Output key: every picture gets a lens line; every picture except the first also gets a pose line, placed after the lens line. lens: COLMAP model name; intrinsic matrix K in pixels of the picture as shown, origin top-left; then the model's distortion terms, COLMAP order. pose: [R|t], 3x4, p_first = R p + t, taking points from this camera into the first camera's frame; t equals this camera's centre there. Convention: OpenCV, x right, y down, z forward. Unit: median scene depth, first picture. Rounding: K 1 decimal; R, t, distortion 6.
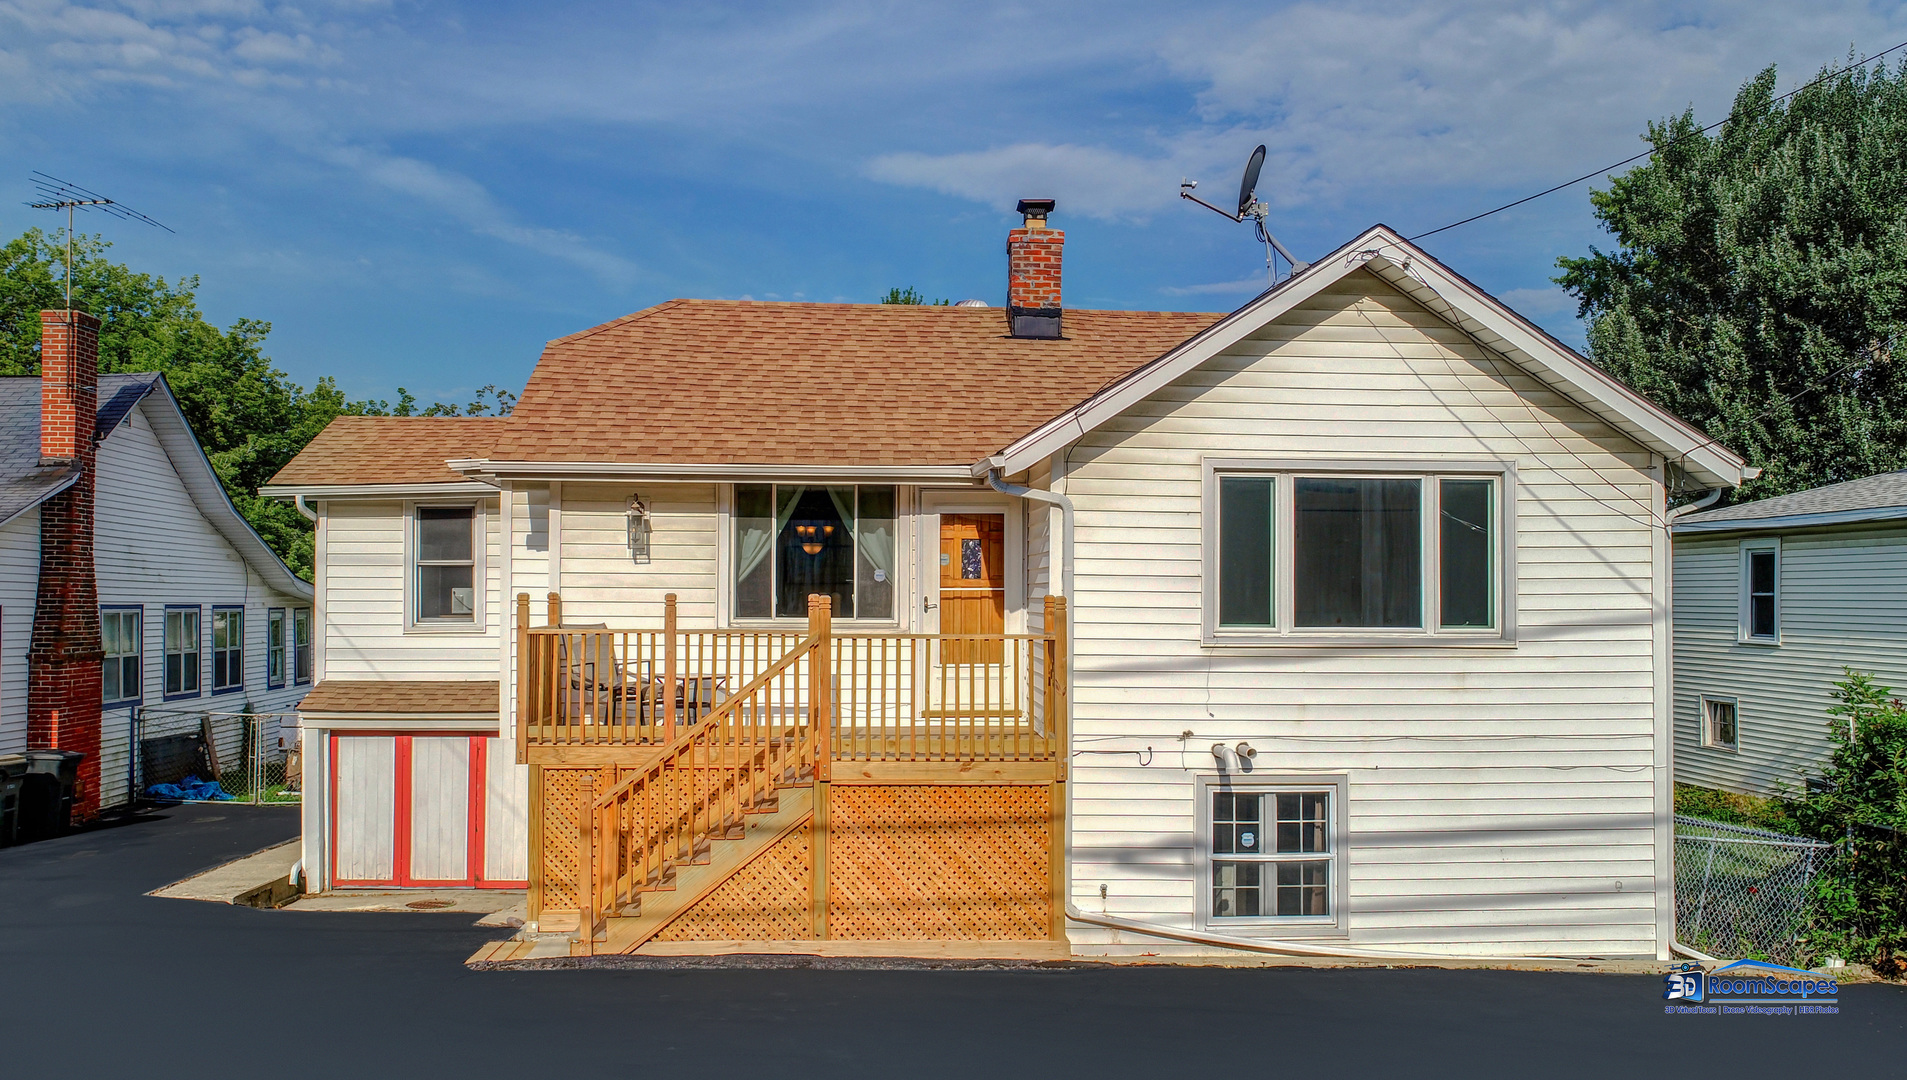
lens RADIAL K [[1456.6, 0, 954.7], [0, 1456.6, 536.5], [0, 0, 1]] dist [0.003787, -0.005114]
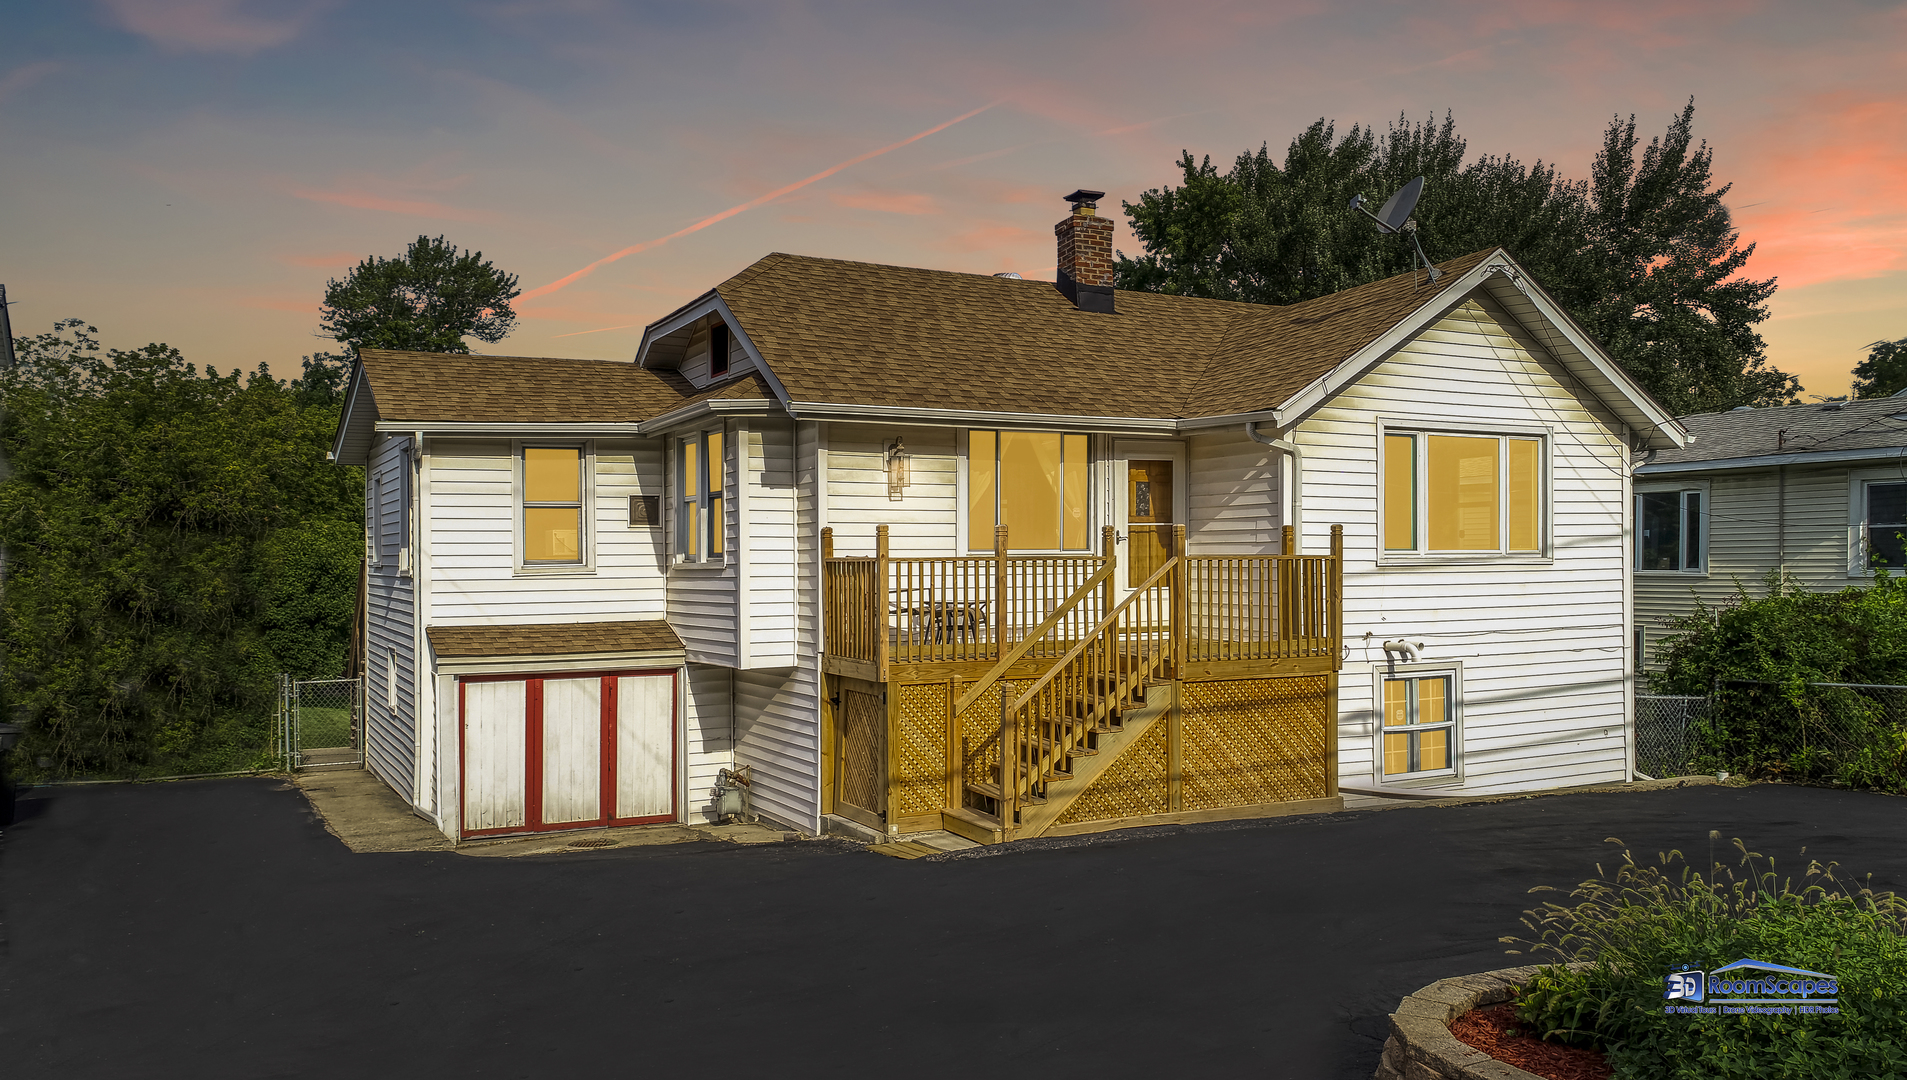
lens RADIAL K [[1456.6, 0, 941.9], [0, 1456.6, 552.1], [0, 0, 1]] dist [0.003787, -0.005114]
pose [[0.912986, -0.008492, 0.407902, -0.646989], [-0.004150, 0.999538, 0.030096, 0.024733], [-0.407969, -0.029170, 0.912530, -0.011655]]
